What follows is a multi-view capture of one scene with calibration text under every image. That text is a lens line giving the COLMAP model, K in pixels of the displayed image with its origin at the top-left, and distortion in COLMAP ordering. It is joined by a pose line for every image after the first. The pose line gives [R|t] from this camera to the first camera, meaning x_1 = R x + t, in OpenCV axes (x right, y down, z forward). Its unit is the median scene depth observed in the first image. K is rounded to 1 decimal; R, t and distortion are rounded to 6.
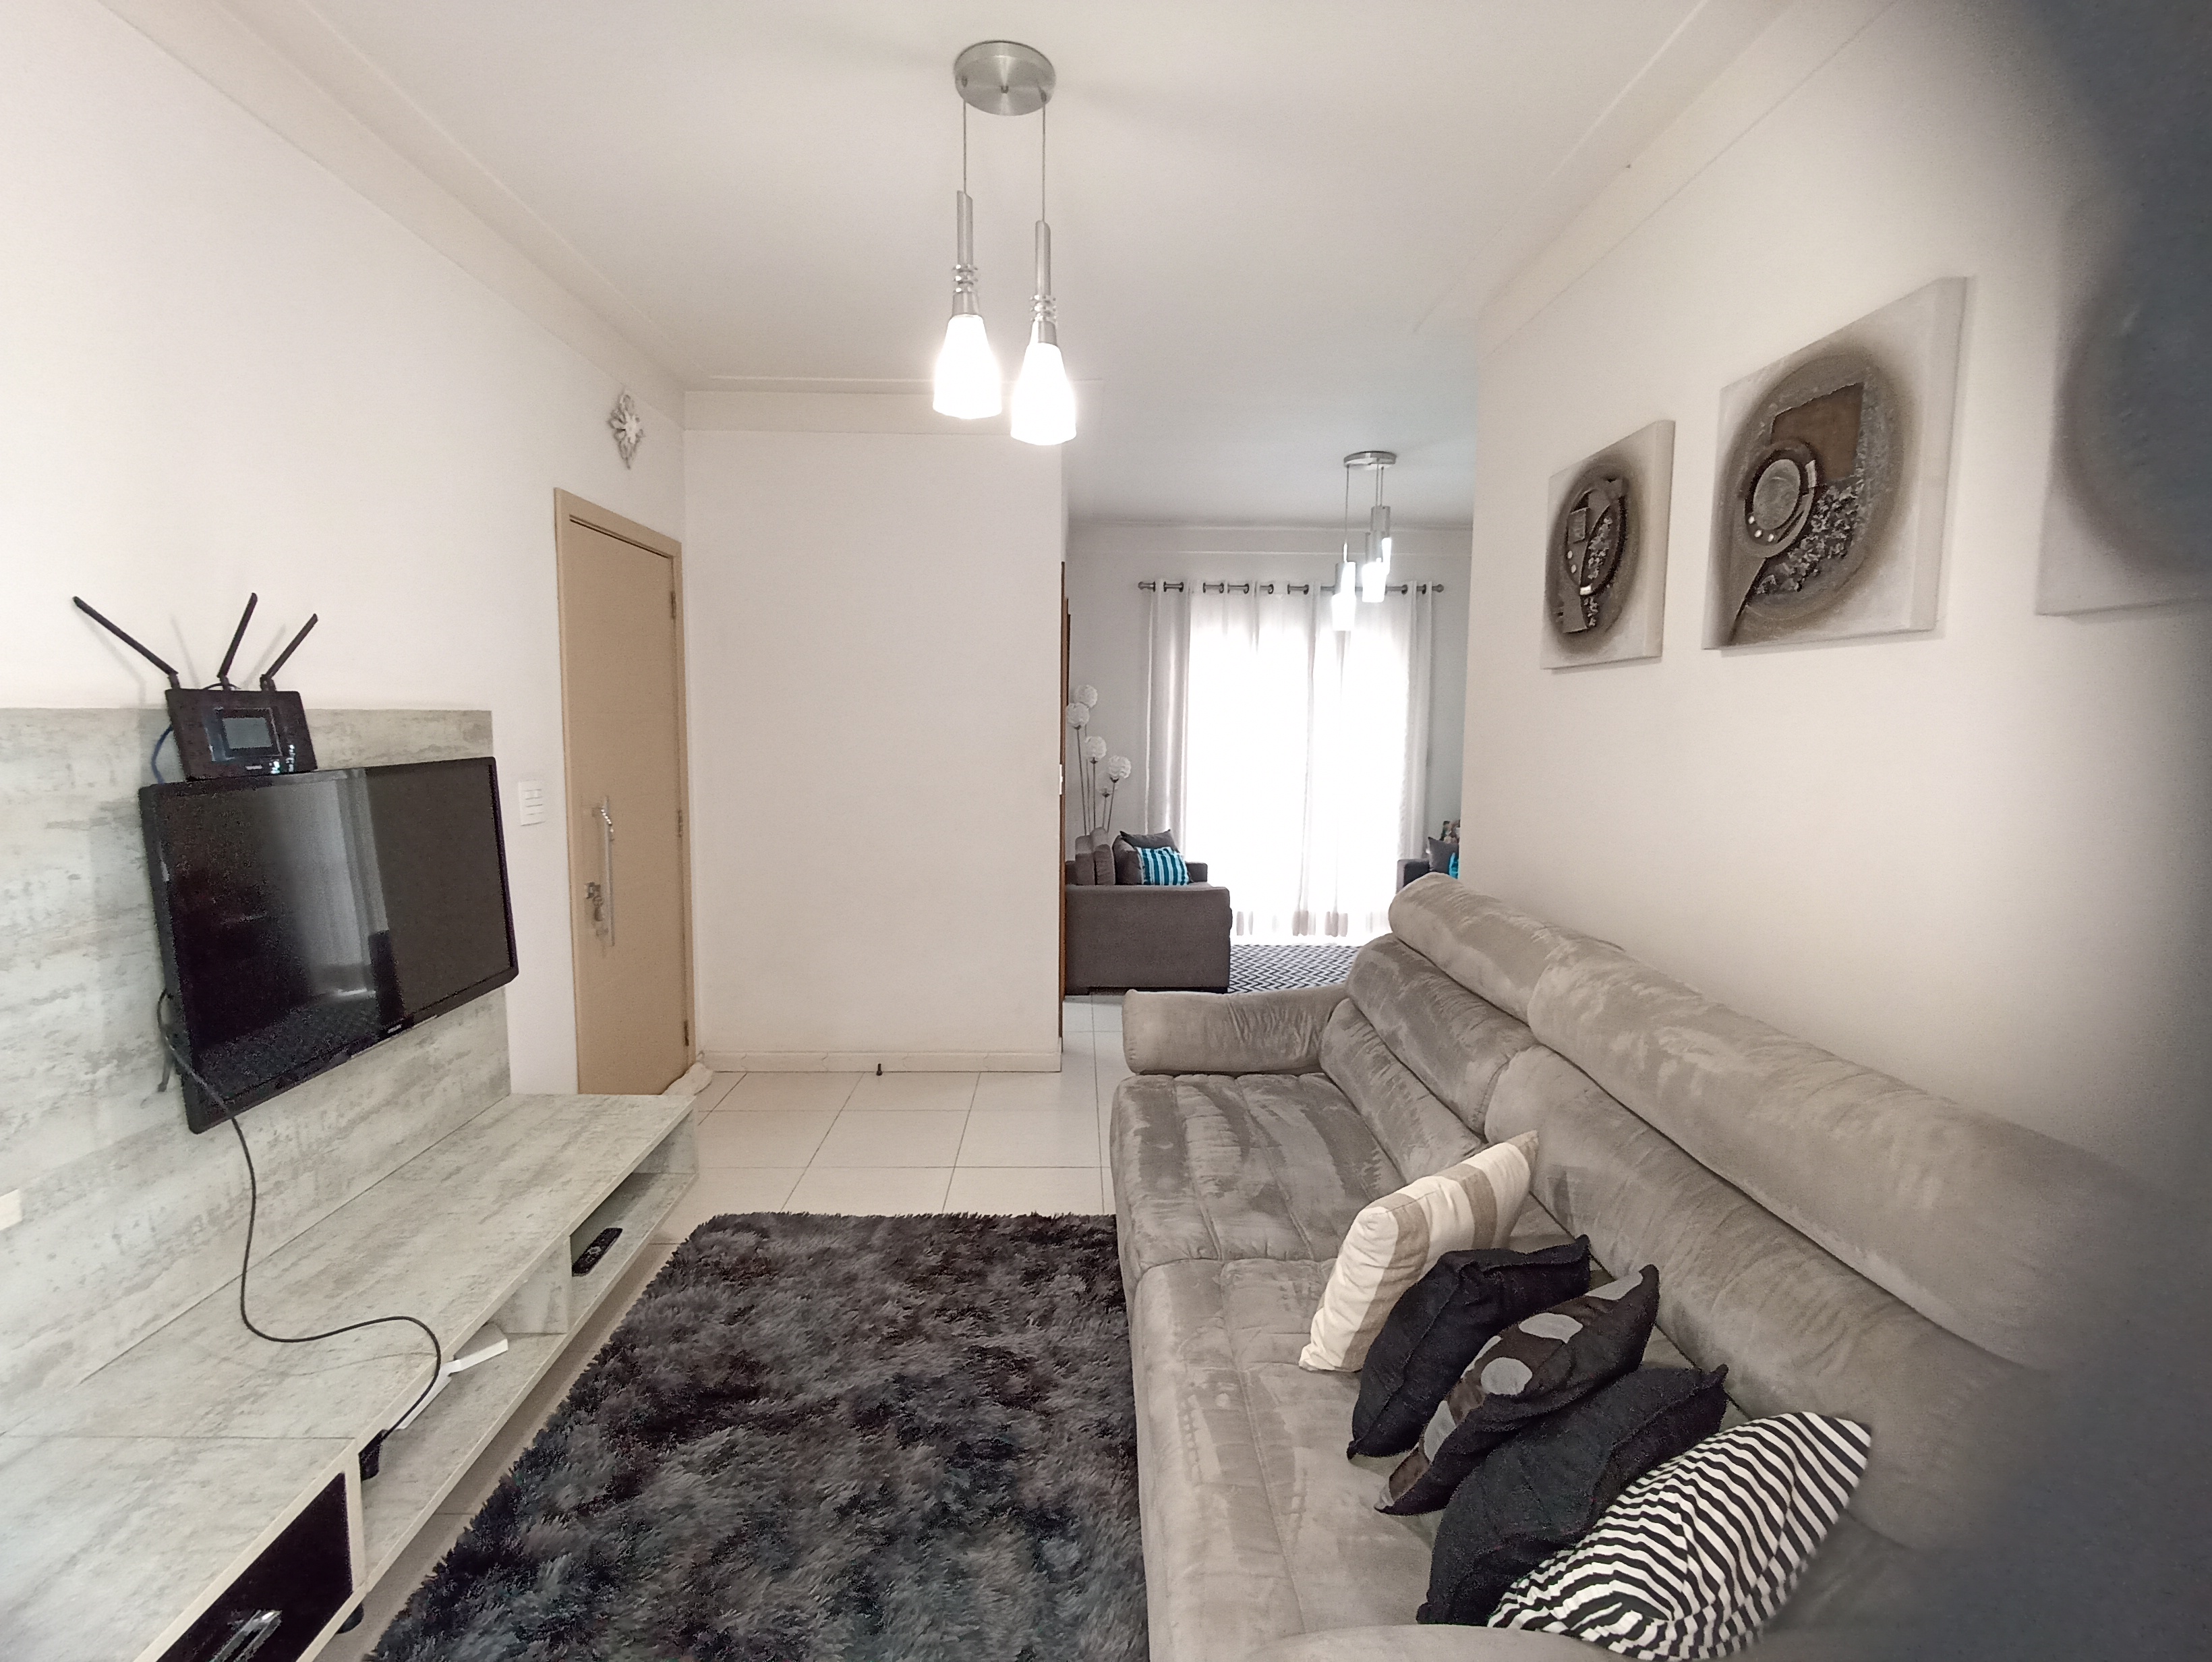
lens RADIAL K [[1022.0, 0, 1103.8], [0, 1022.0, 822.9], [0, 0, 1]] dist [-0.000448, -0.000213]
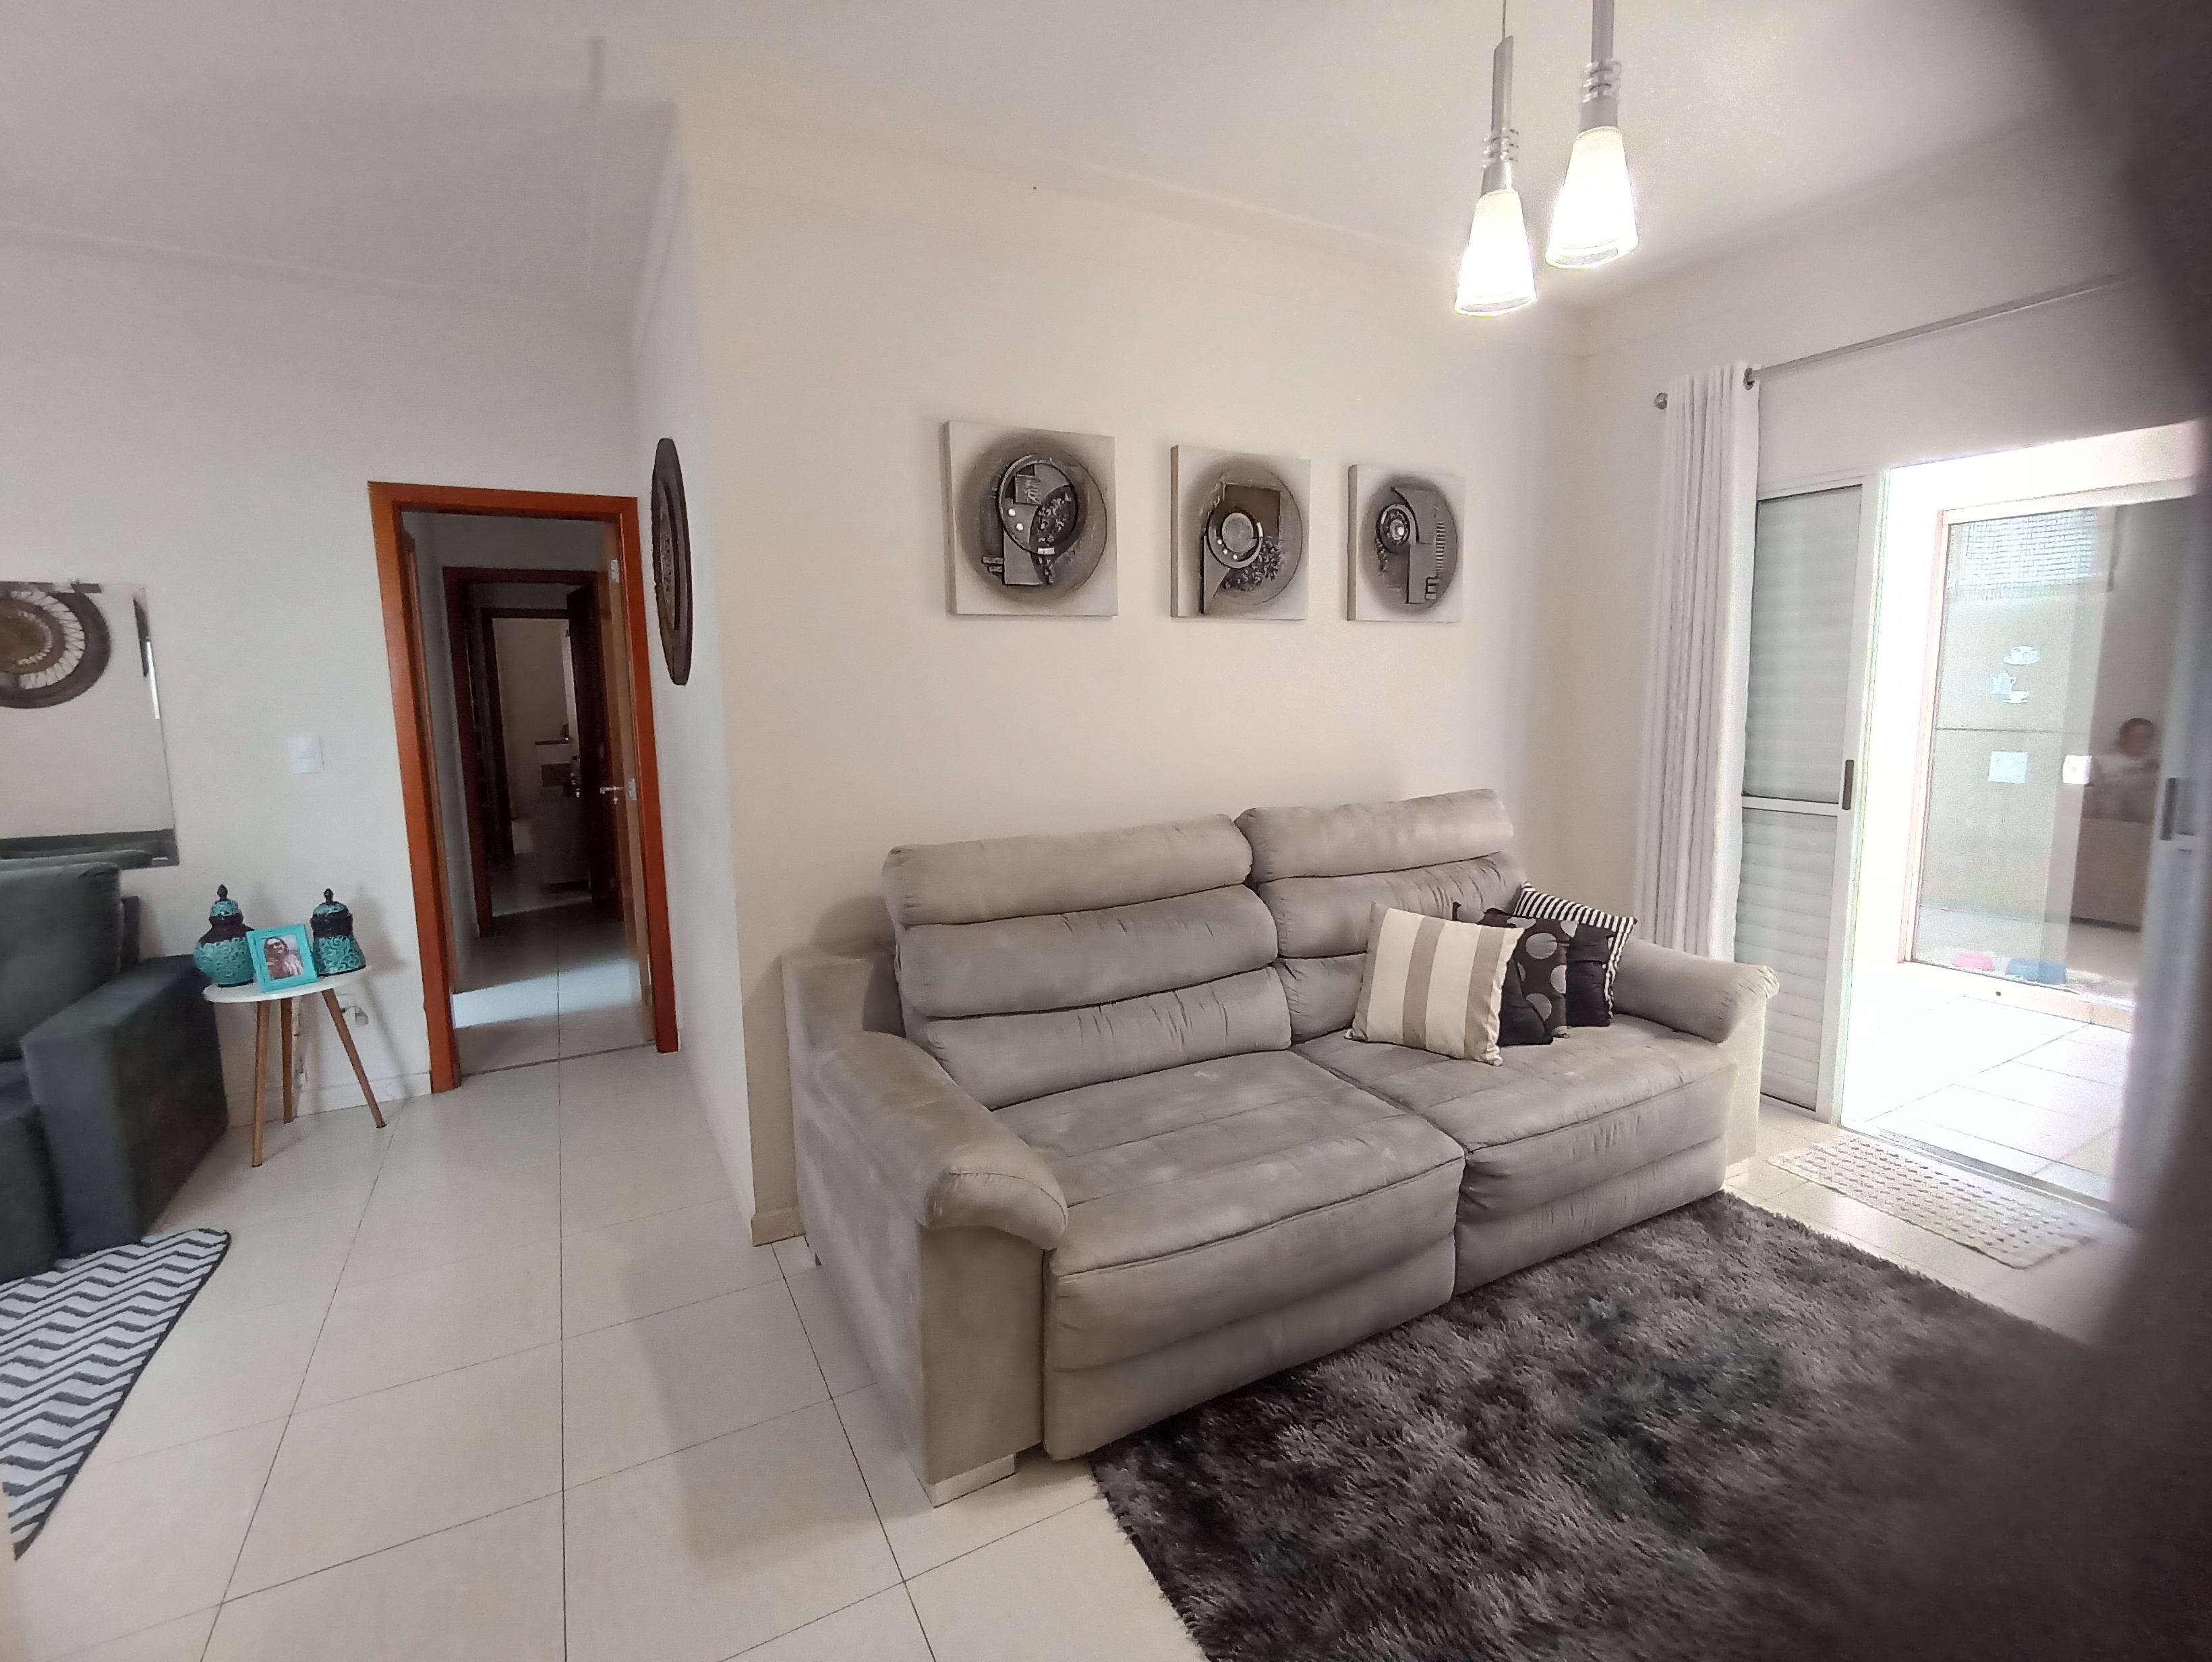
lens RADIAL K [[1022.0, 0, 1103.8], [0, 1022.0, 822.9], [0, 0, 1]] dist [-0.000448, -0.000213]
pose [[-0.454595, -0.112912, 0.883512, -0.677722], [0.105897, 0.978045, 0.179480, -0.141453], [-0.884381, 0.175152, -0.432658, 1.660491]]
